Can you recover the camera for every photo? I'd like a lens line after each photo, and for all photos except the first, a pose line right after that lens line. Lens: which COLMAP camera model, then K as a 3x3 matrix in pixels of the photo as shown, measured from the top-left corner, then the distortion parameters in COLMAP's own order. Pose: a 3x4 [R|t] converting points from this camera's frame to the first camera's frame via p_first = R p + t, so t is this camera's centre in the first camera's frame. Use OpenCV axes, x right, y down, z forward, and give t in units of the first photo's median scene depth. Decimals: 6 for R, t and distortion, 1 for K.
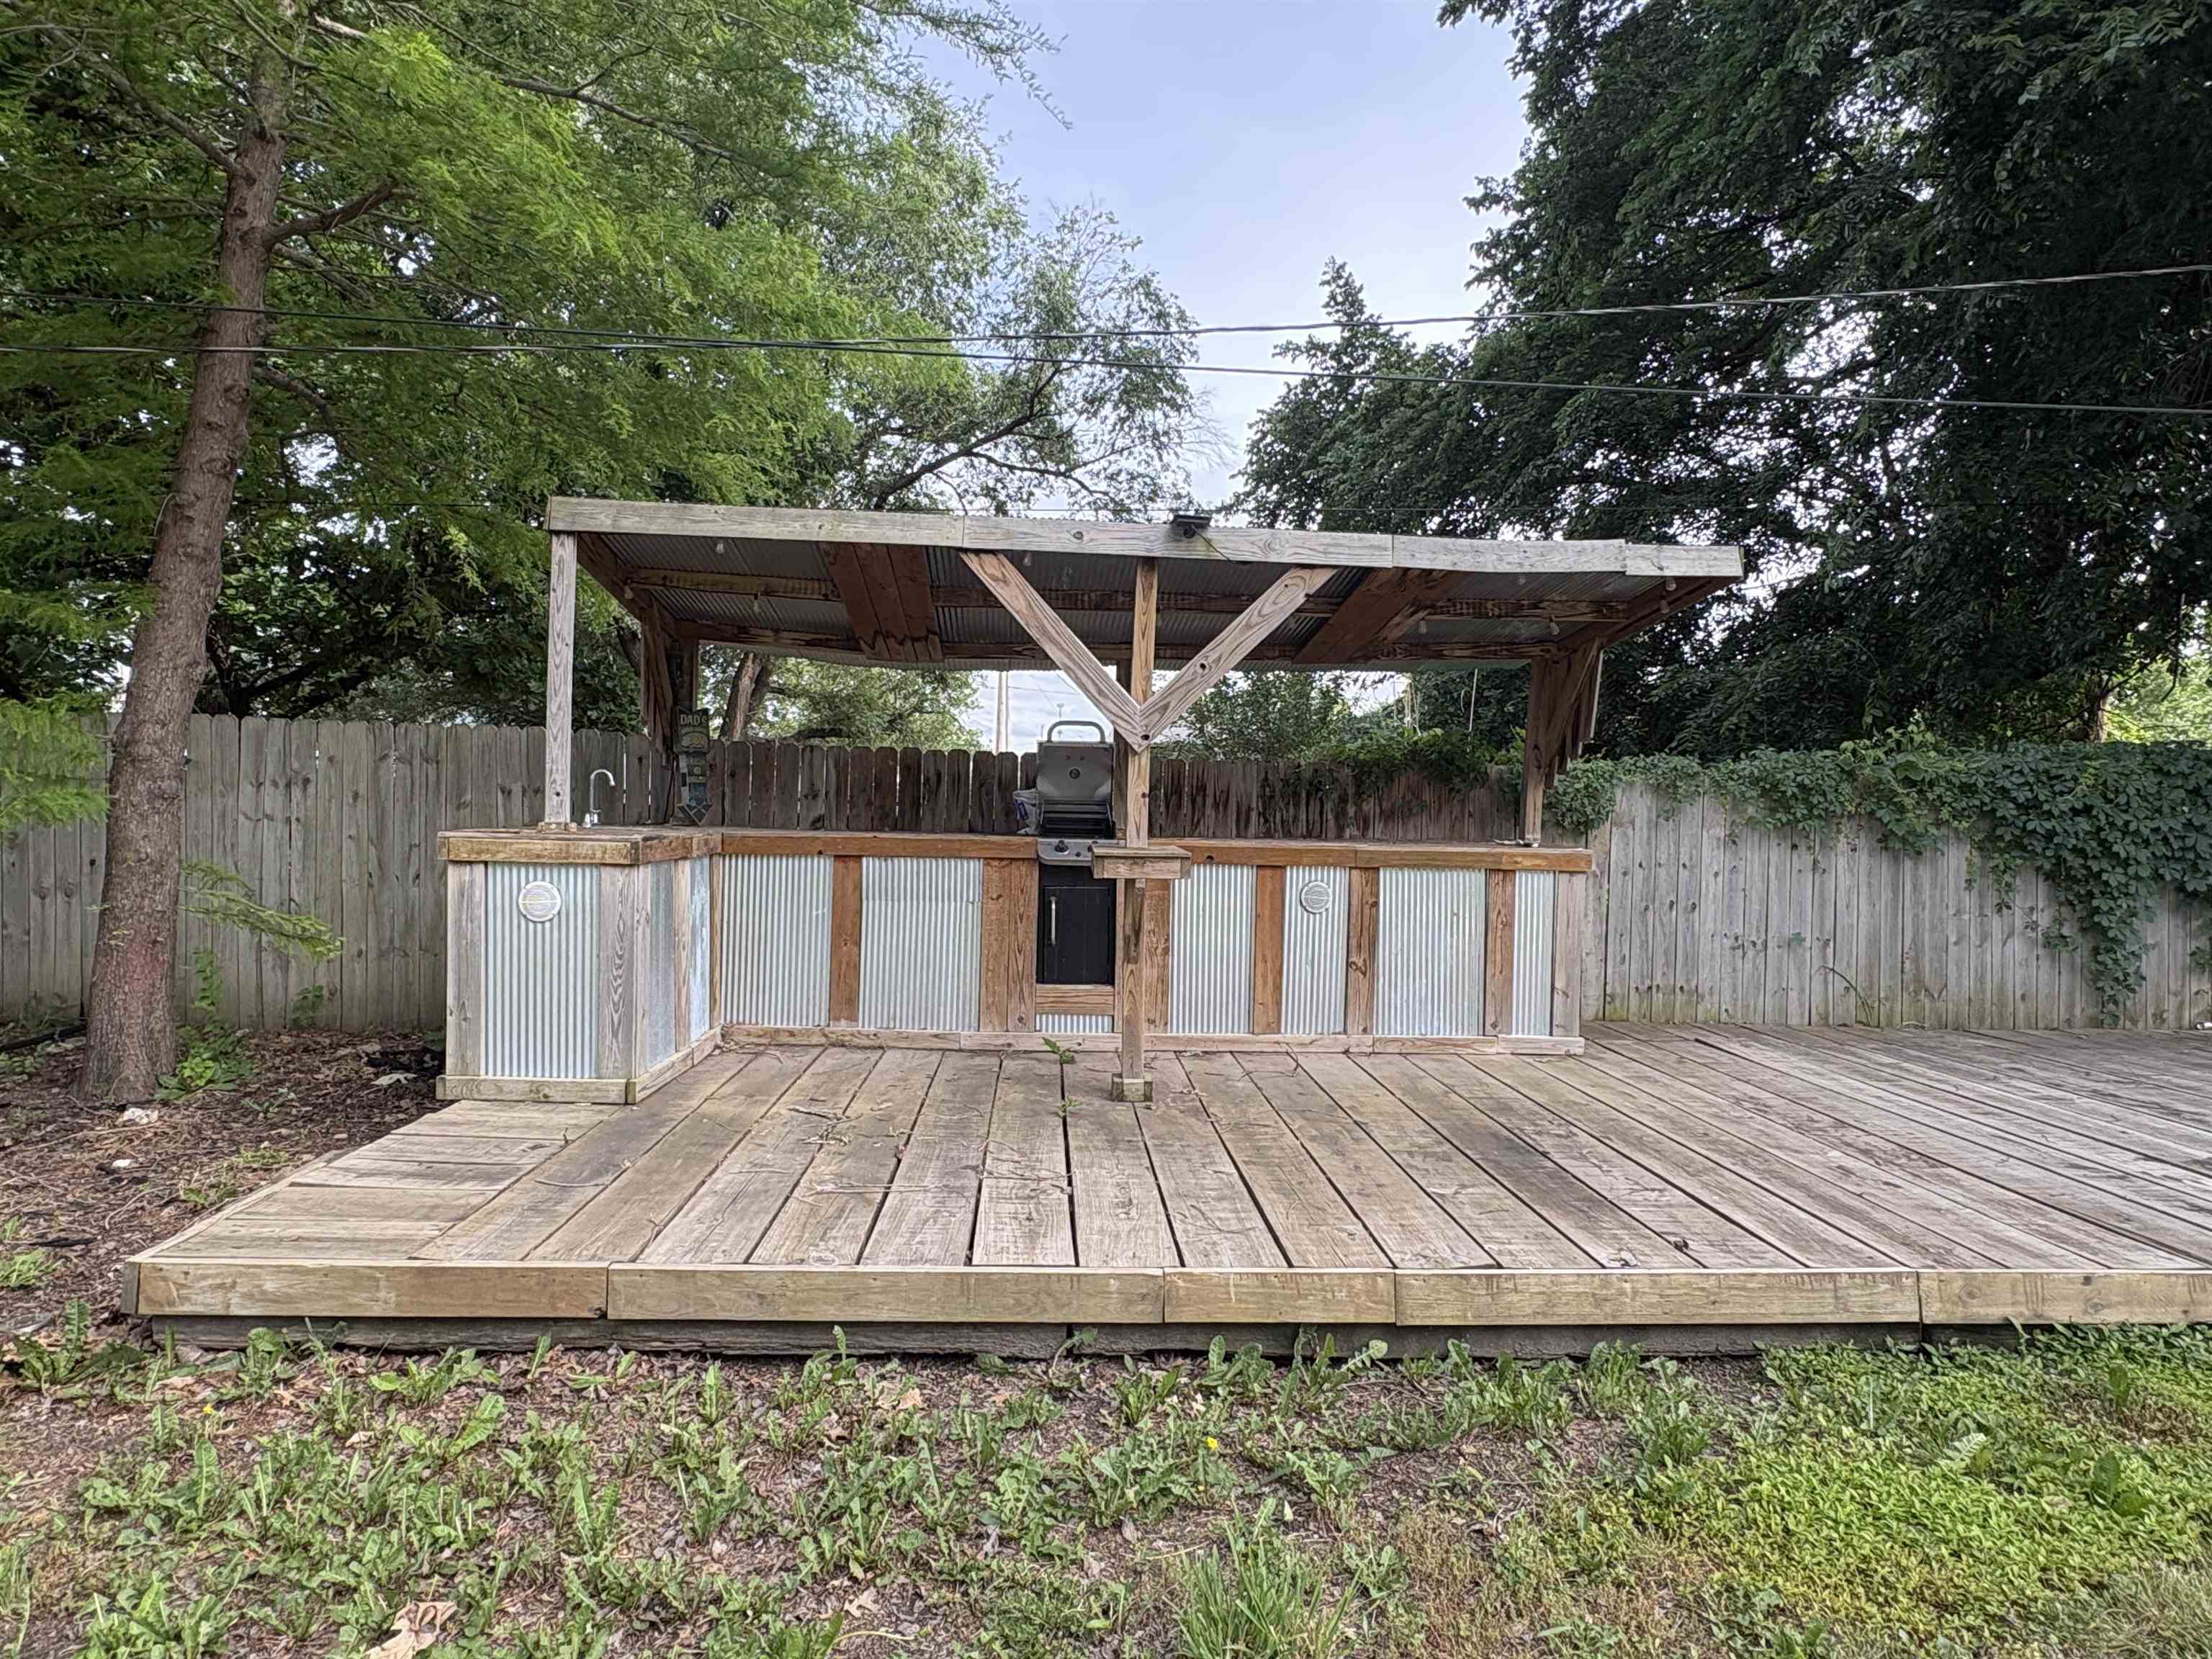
lens RADIAL K [[1233.5, 0, 1095.9], [0, 1233.5, 833.8], [0, 0, 1]] dist [0.001652, 0.001199]
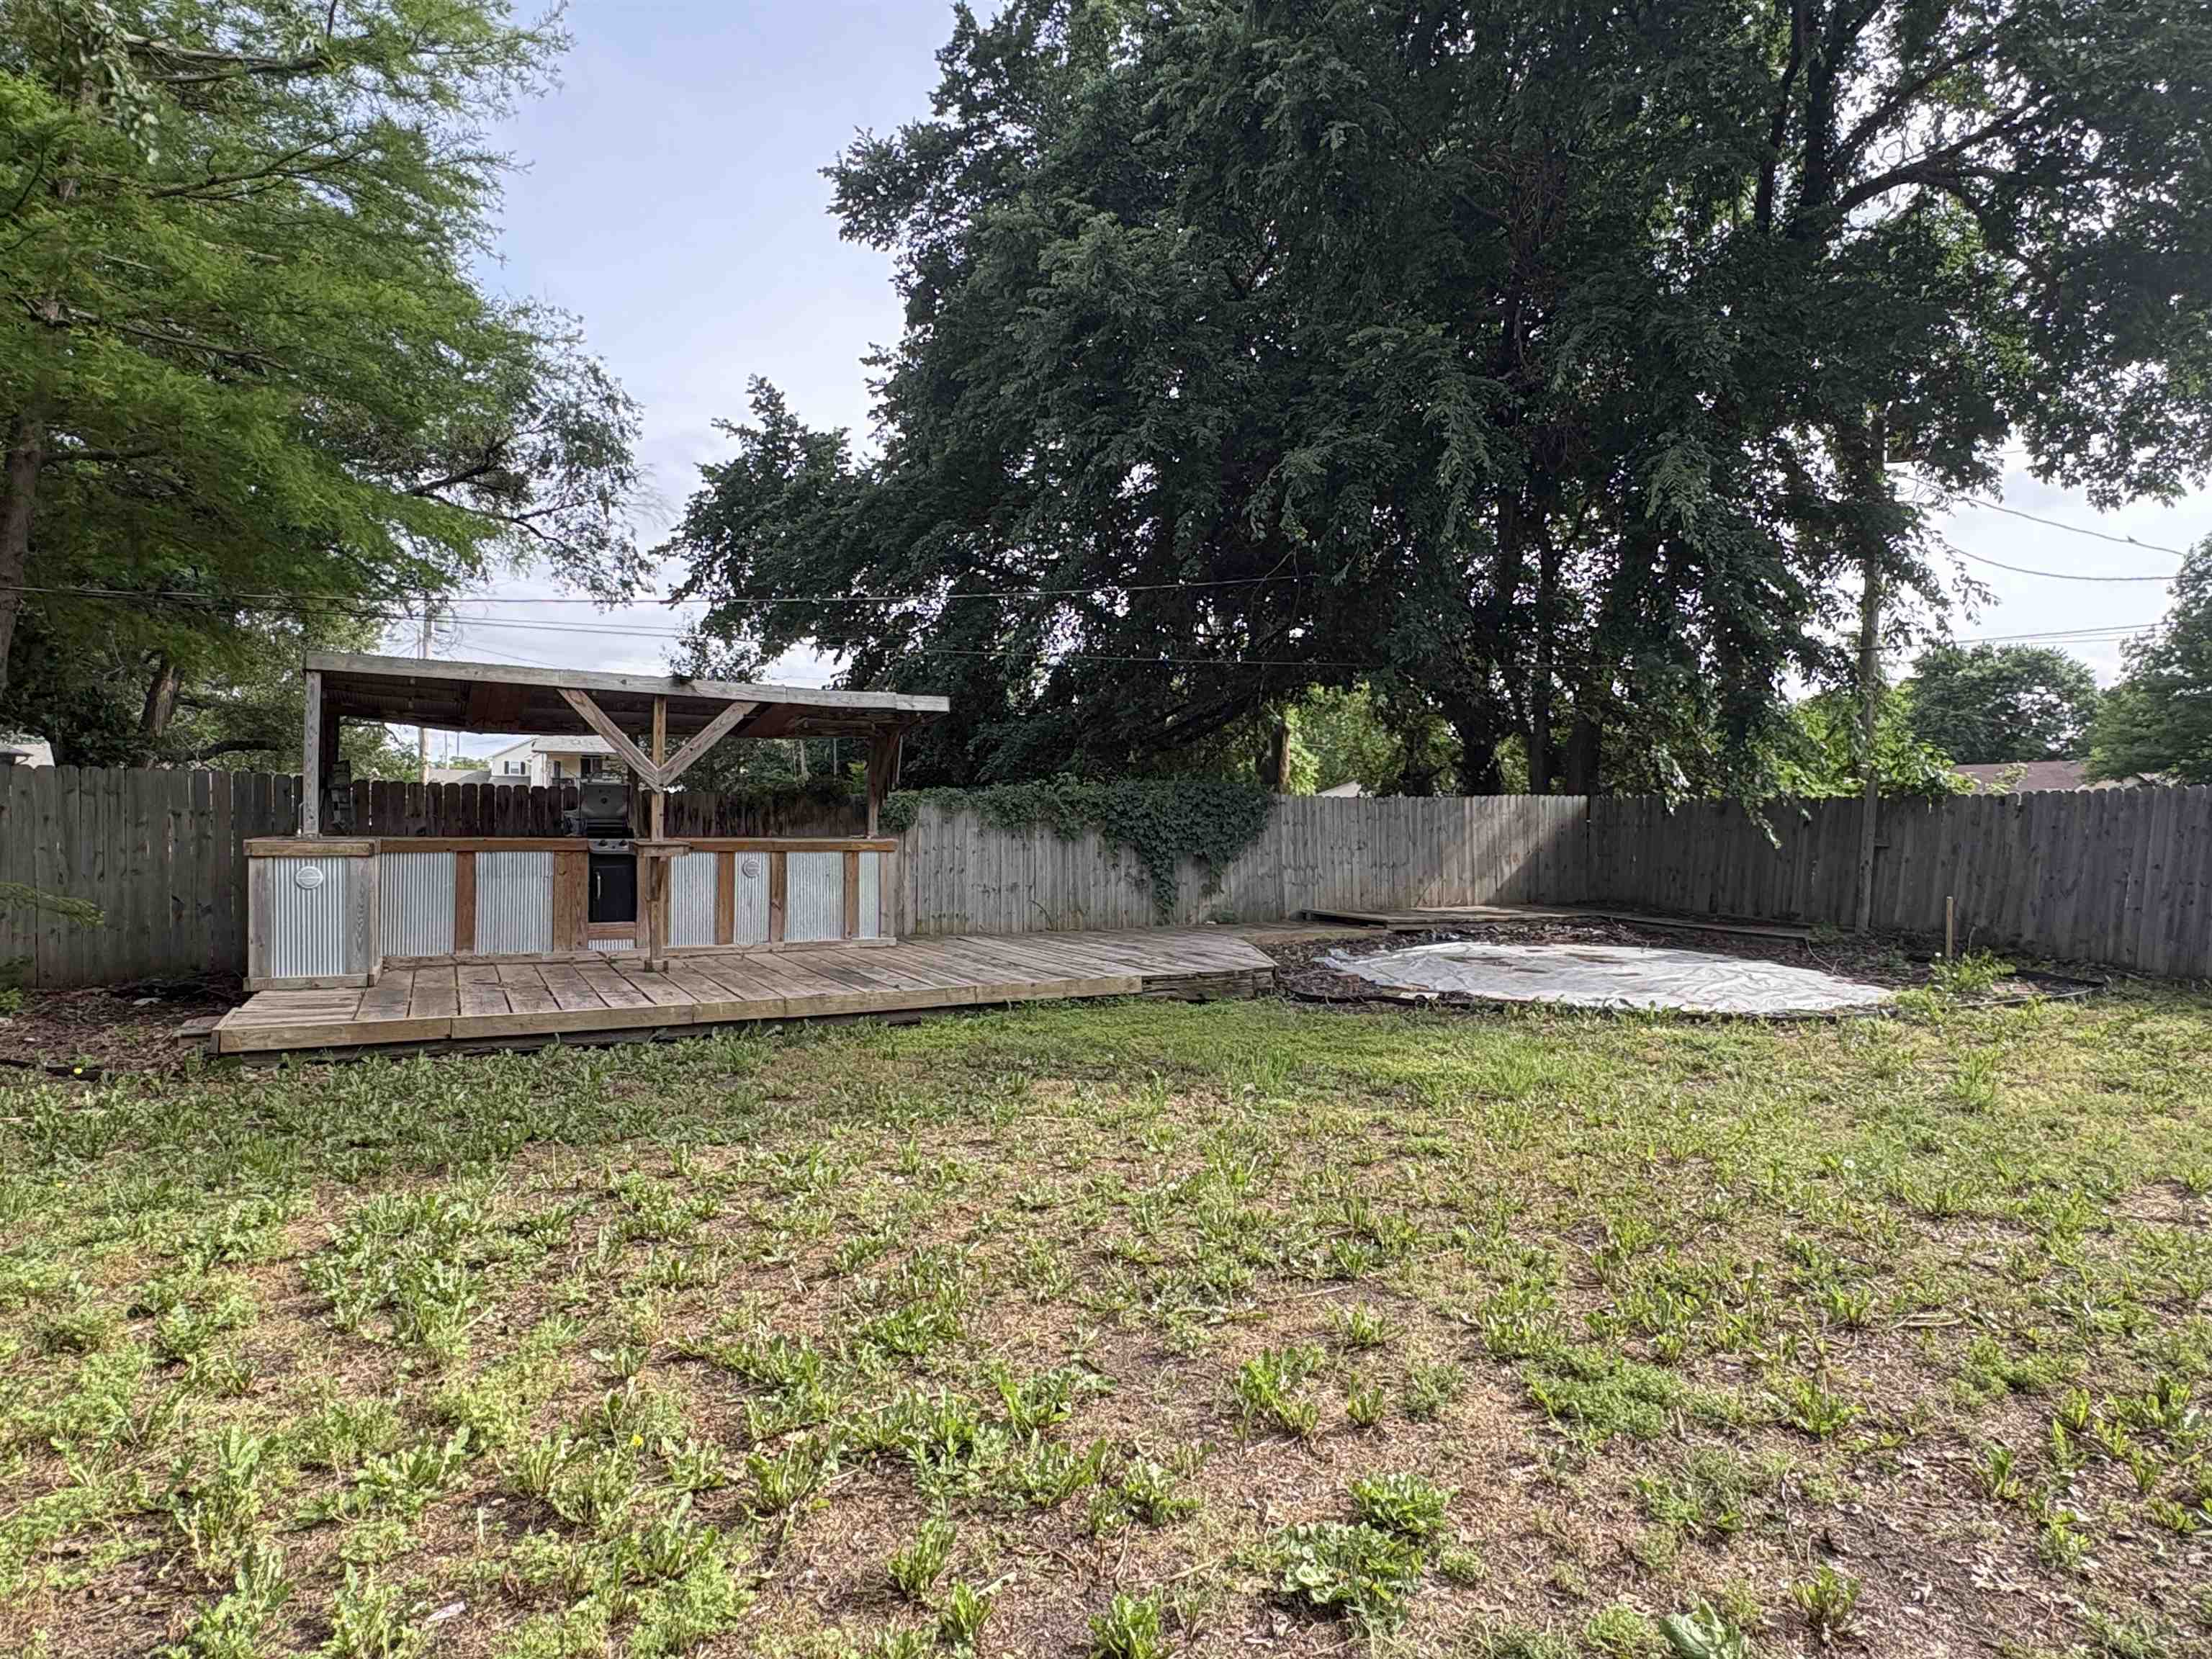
lens RADIAL K [[1233.5, 0, 1095.9], [0, 1233.5, 833.8], [0, 0, 1]] dist [0.001652, 0.001199]
pose [[0.901610, -0.017346, 0.432201, -0.149106], [0.019462, 0.999810, -0.000473, 0.011131], [-0.432111, 0.008838, 0.901777, -0.858412]]
